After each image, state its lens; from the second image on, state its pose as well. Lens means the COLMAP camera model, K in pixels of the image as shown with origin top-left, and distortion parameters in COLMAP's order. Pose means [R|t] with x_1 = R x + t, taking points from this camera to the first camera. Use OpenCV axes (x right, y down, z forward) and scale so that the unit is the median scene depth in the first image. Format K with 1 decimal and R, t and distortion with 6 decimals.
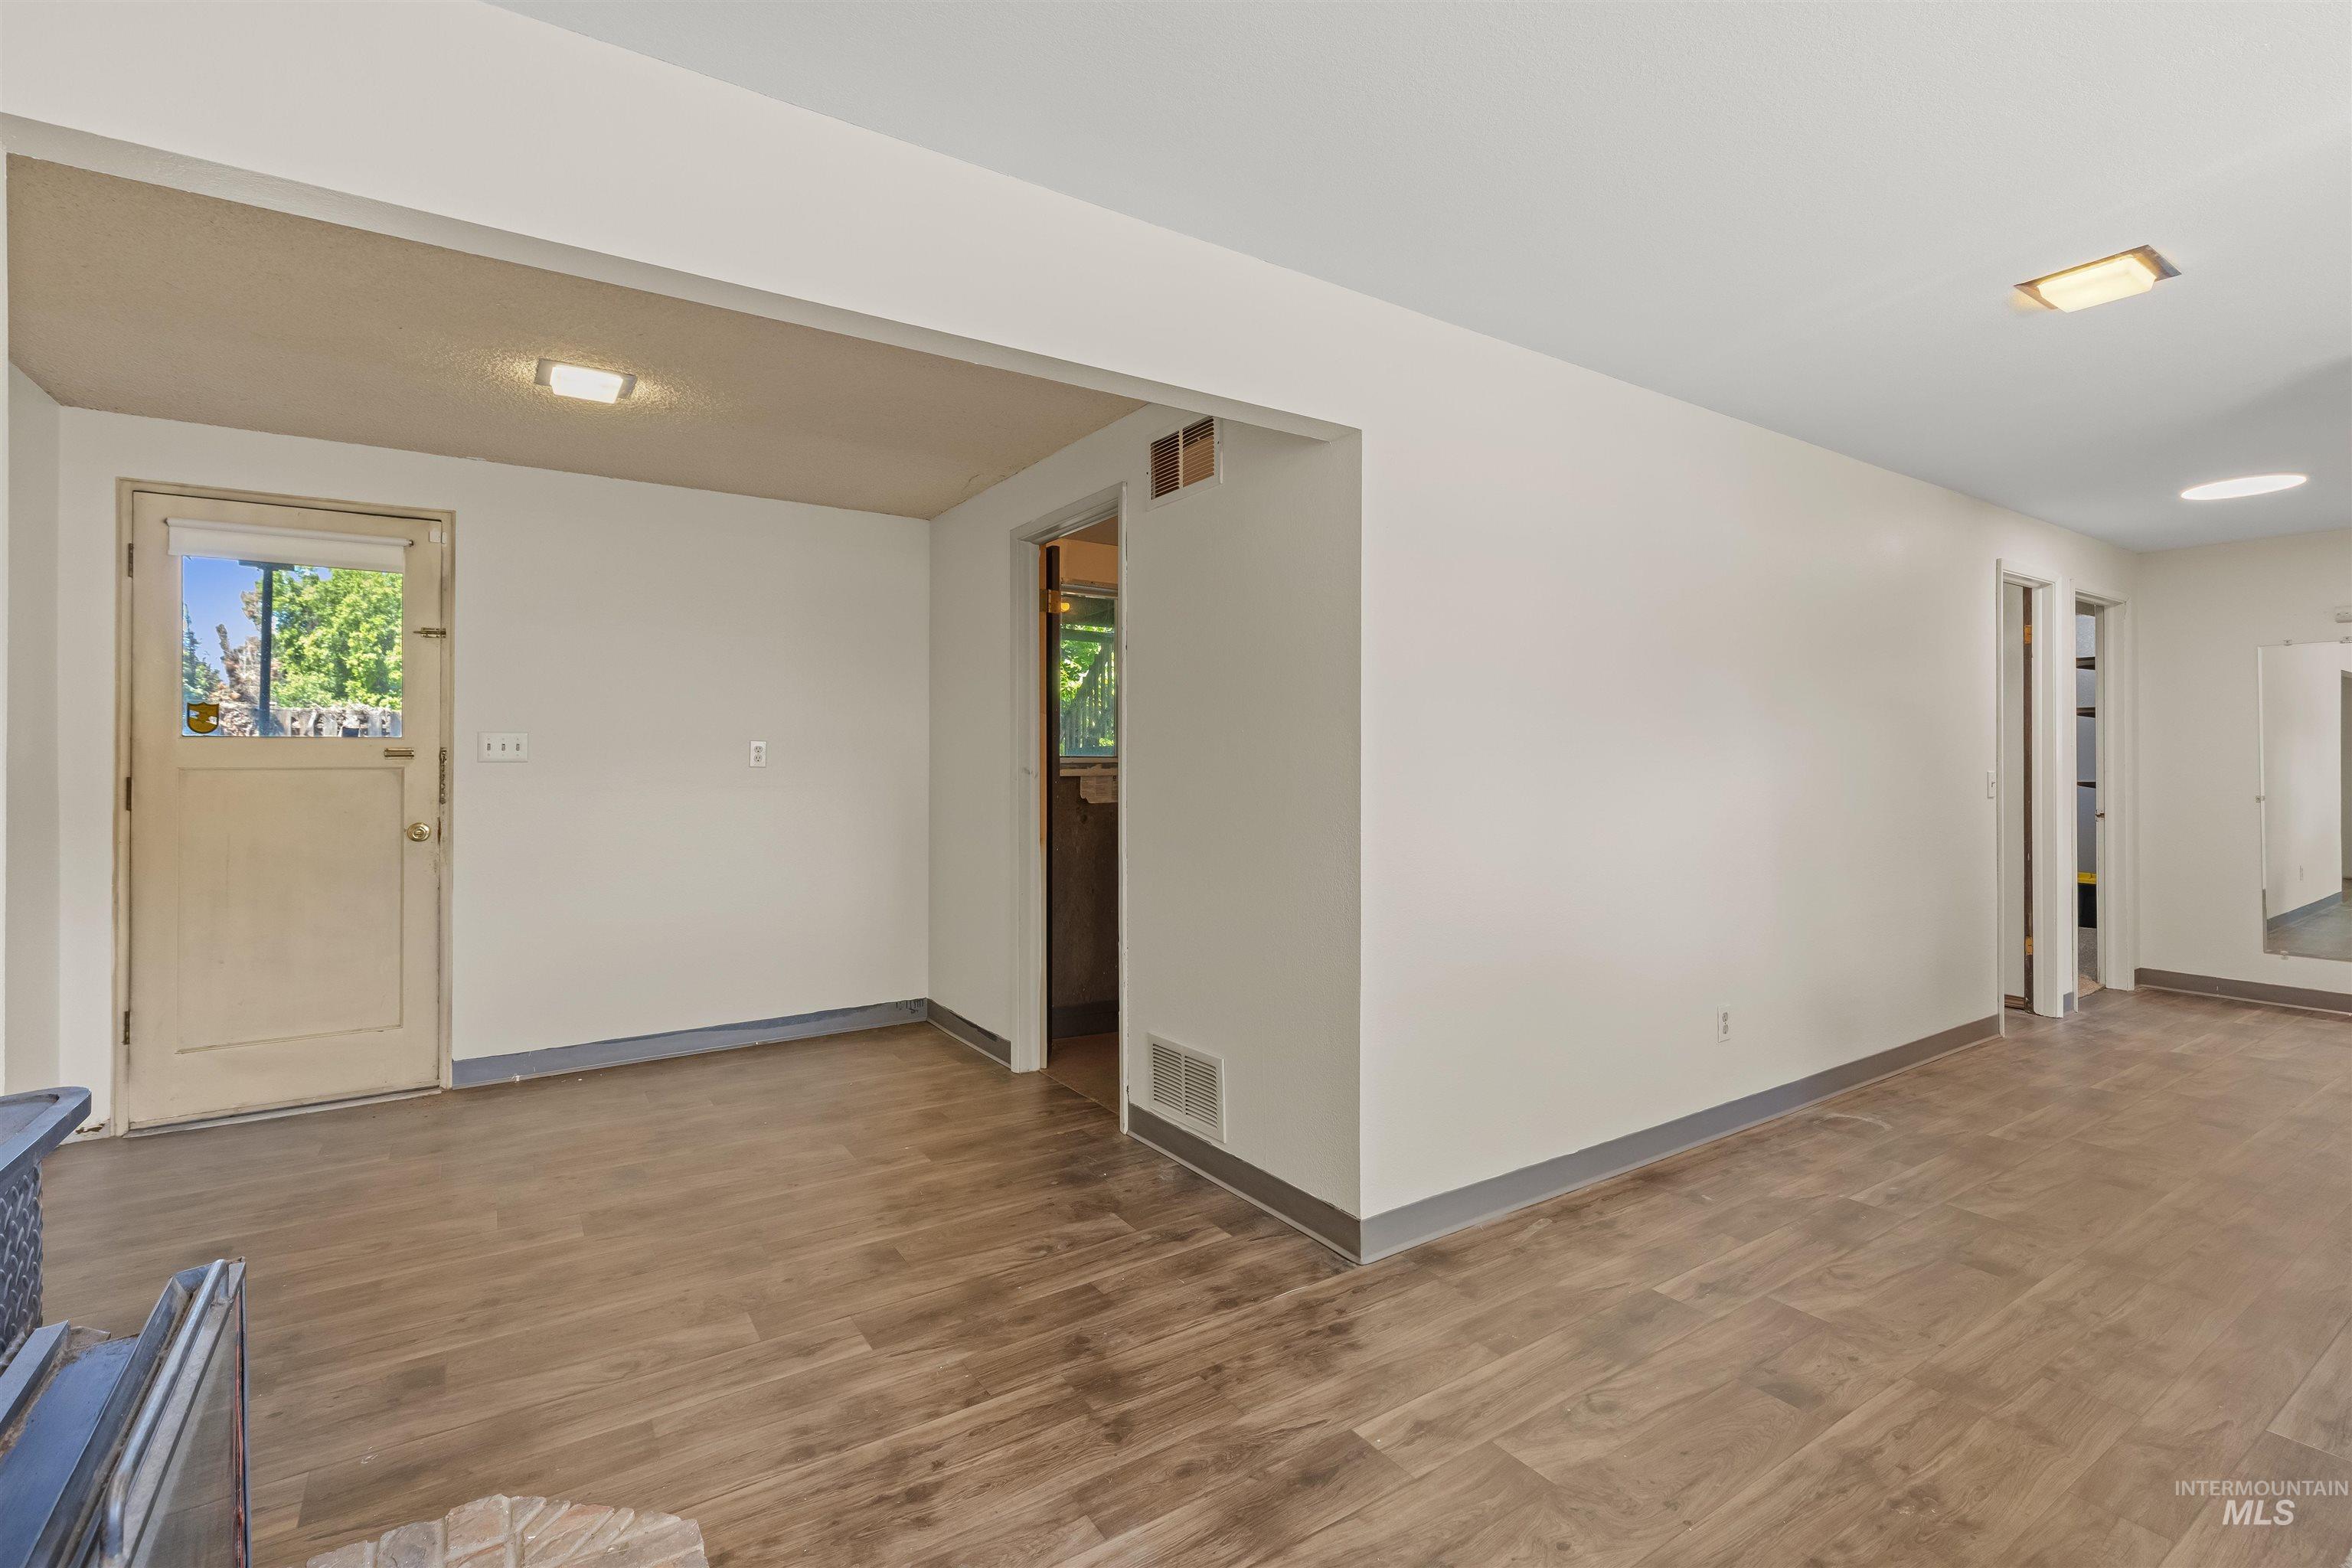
lens RADIAL K [[1056.1, 0, 1174.3], [0, 1056.1, 762.7], [0, 0, 1]] dist [0.003135, -0.000429]
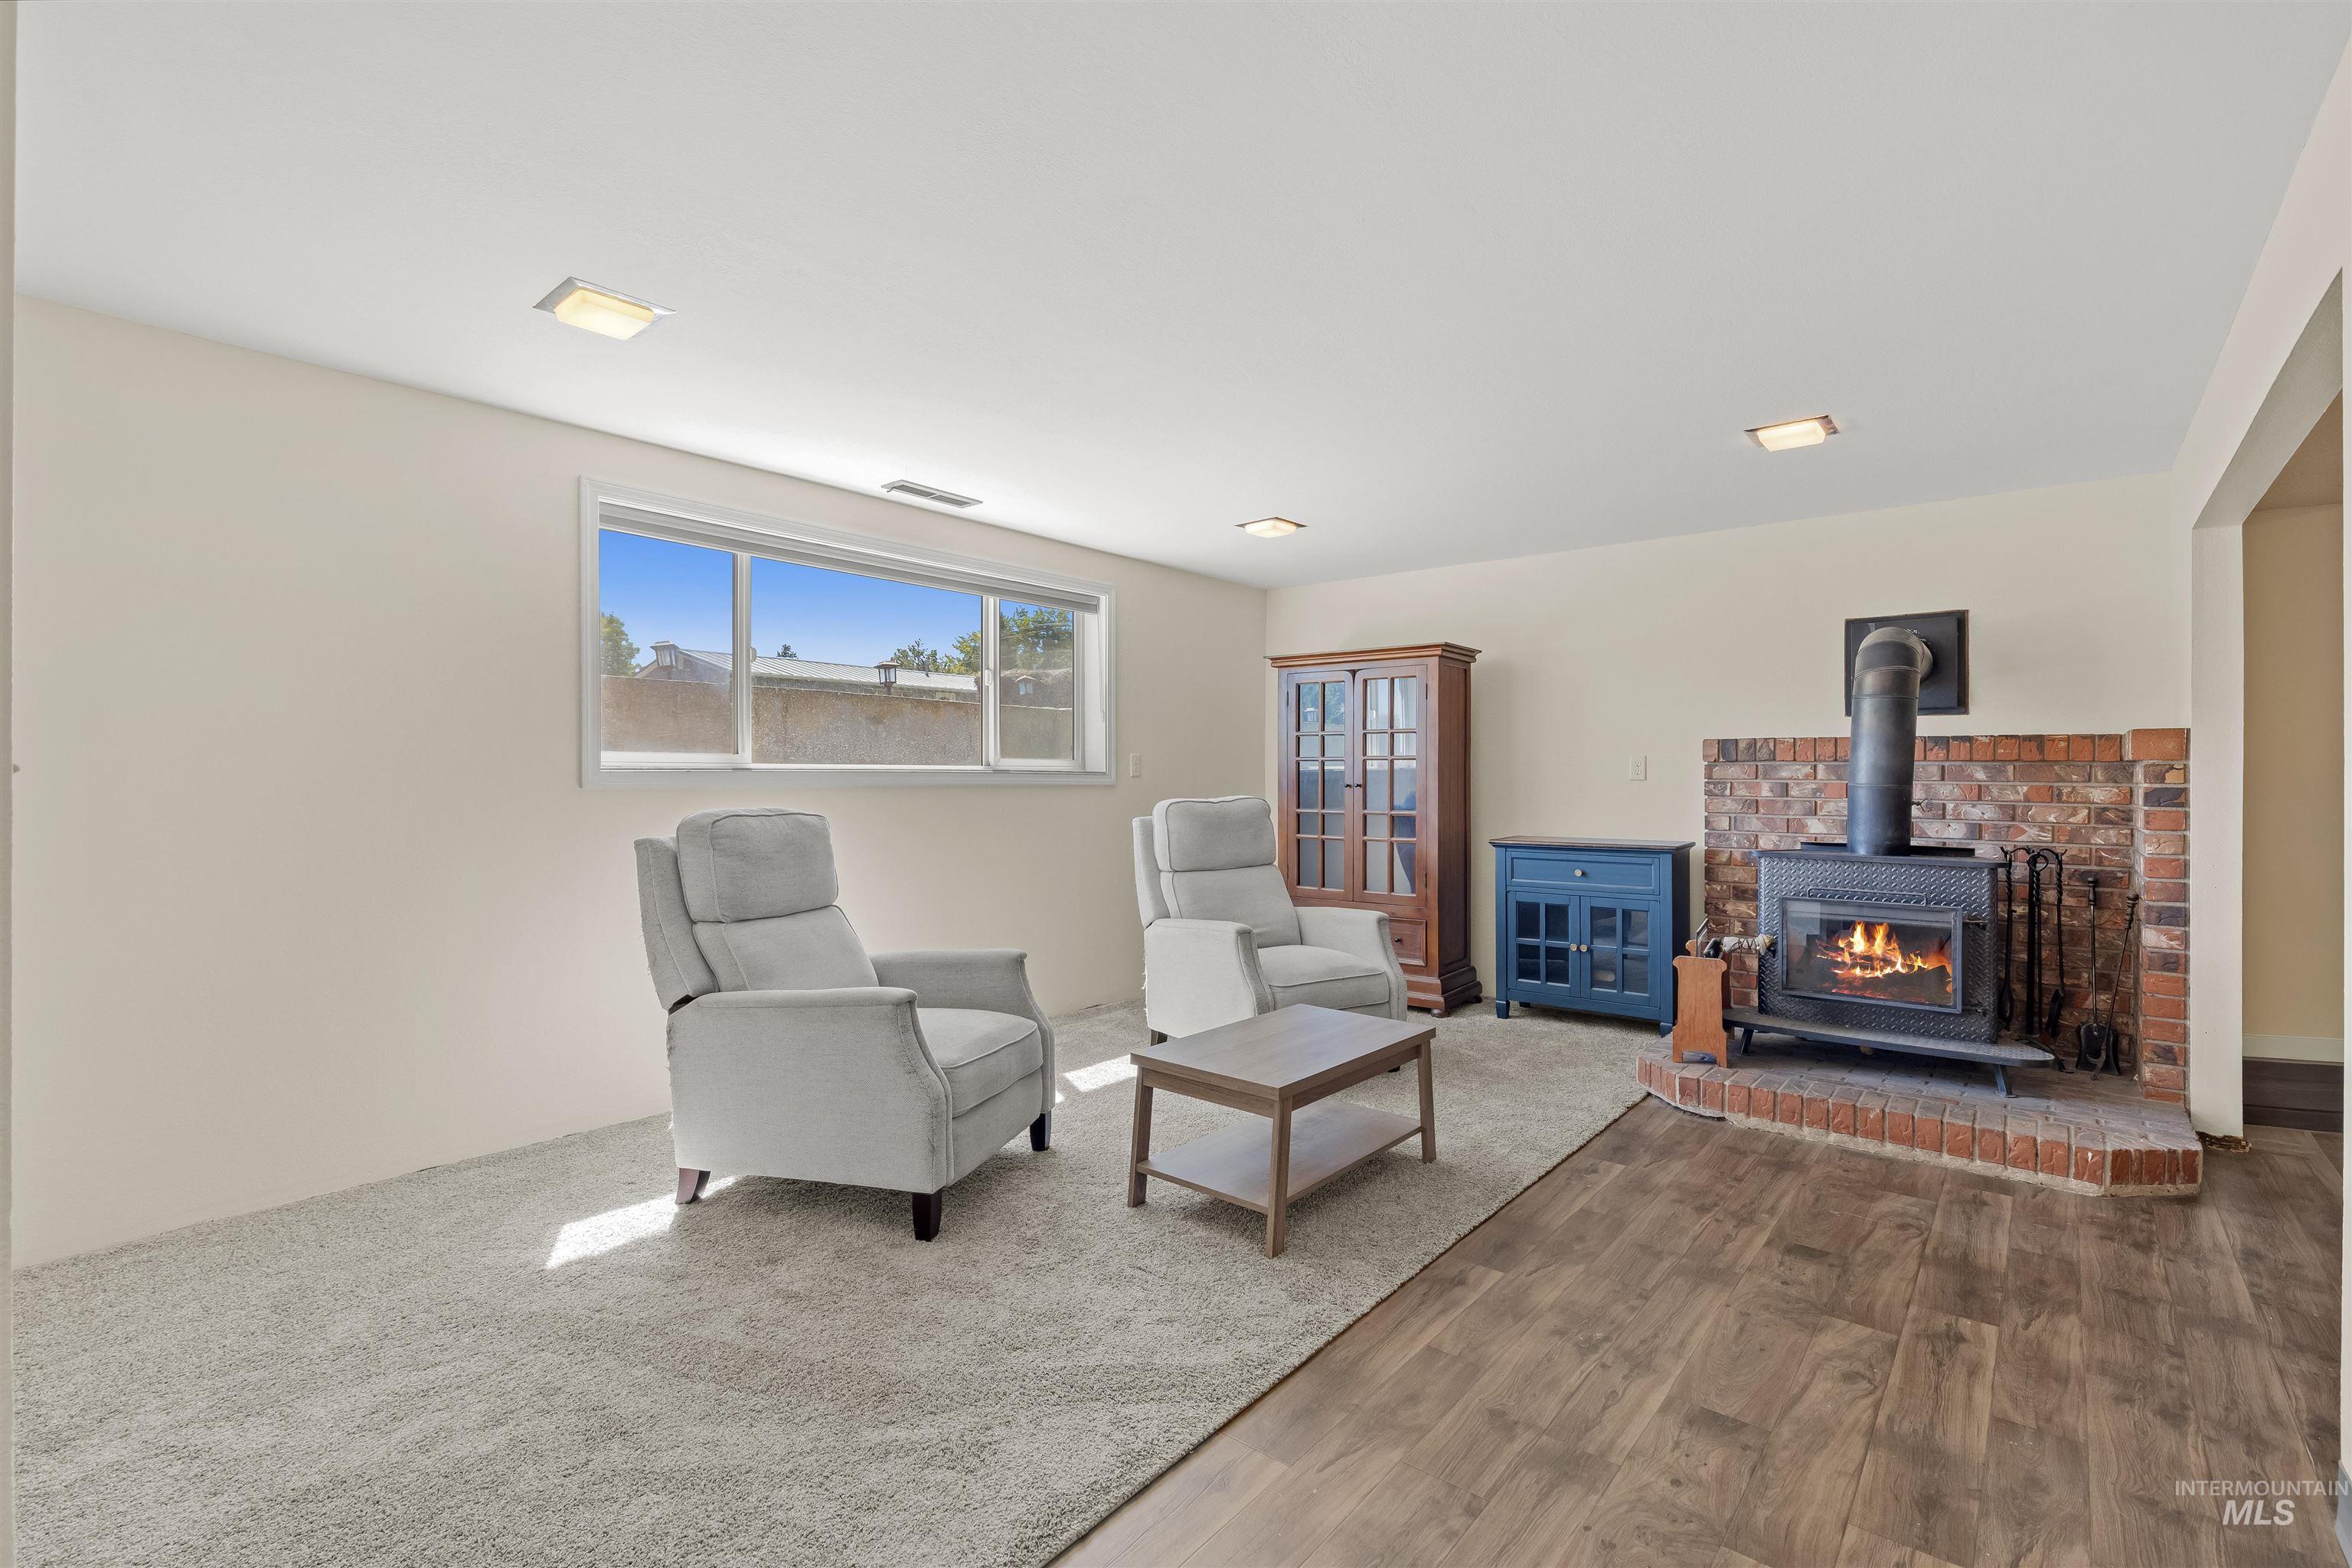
lens RADIAL K [[1056.1, 0, 1183.6], [0, 1056.1, 779.8], [0, 0, 1]] dist [0.003135, -0.000429]
pose [[-0.954683, -0.003198, -0.297606, 1.915042], [-0.005575, 0.999959, 0.007138, 0.016522], [0.297571, 0.008474, -0.954662, 2.545355]]
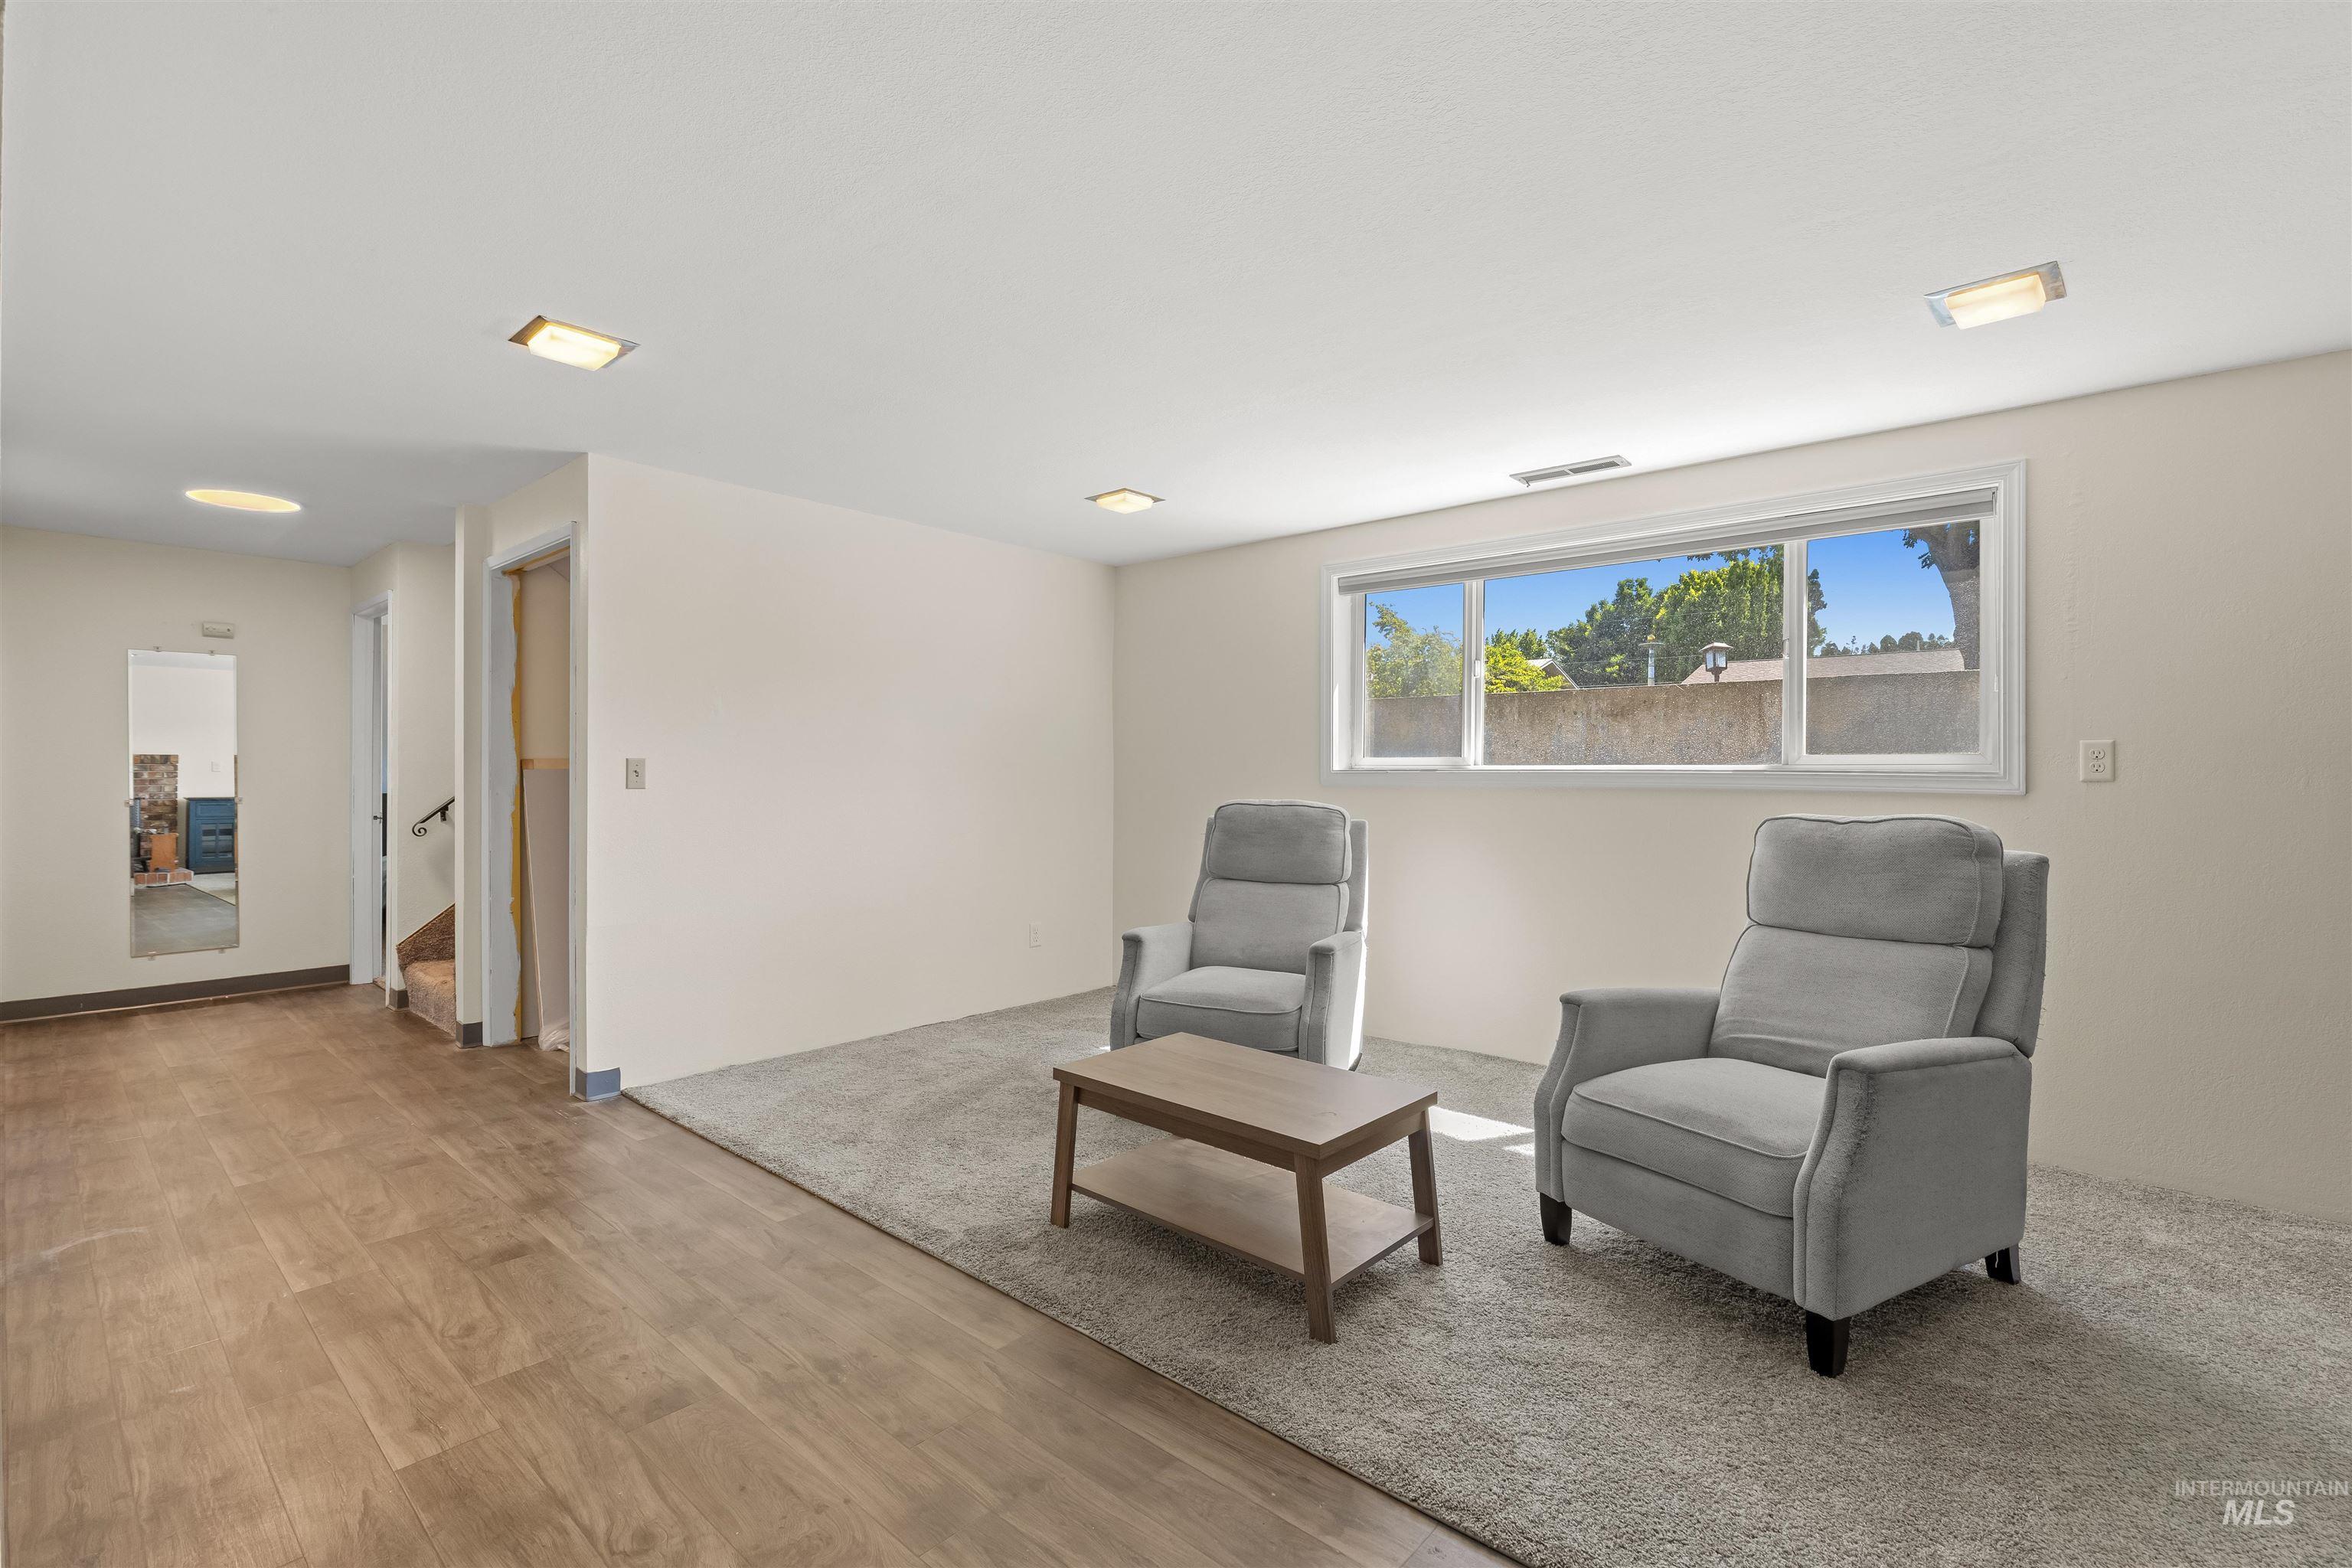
lens RADIAL K [[1056.1, 0, 1195.9], [0, 1056.1, 780.7], [0, 0, 1]] dist [0.003135, -0.000429]
pose [[-0.267637, -0.009368, 0.963474, -0.700554], [-0.000062, 0.999953, 0.009705, 0.014271], [-0.963520, 0.002538, -0.267625, 1.137466]]
